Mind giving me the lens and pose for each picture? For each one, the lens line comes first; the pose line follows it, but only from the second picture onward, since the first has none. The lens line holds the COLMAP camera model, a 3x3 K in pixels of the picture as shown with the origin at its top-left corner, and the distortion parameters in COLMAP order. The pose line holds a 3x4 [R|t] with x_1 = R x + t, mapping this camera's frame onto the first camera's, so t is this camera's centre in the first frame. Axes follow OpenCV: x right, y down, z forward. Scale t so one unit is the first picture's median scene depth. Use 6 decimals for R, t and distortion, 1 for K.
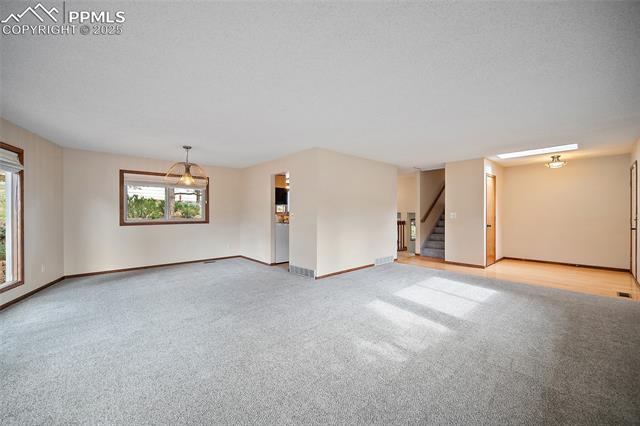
lens RADIAL K [[254.7, 0, 322.7], [0, 254.7, 211.5], [0, 0, 1]] dist [0.001216, 0.000034]
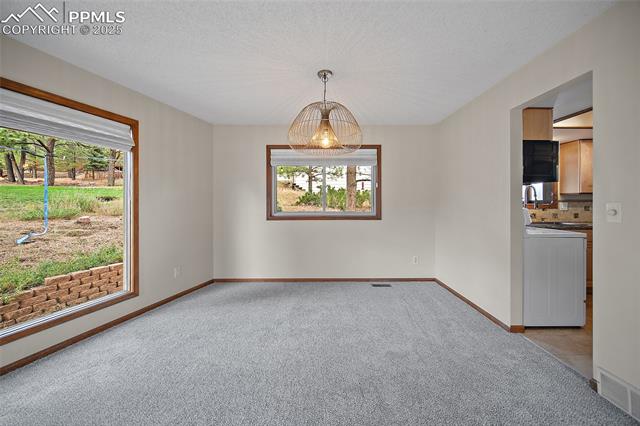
lens RADIAL K [[254.7, 0, 321.9], [0, 254.7, 203.6], [0, 0, 1]] dist [0.001216, 0.000034]
pose [[0.742204, 0.000899, -0.670174, -0.171262], [0.003600, 0.999979, 0.005329, 0.004126], [0.670165, -0.006368, 0.742185, 0.546732]]
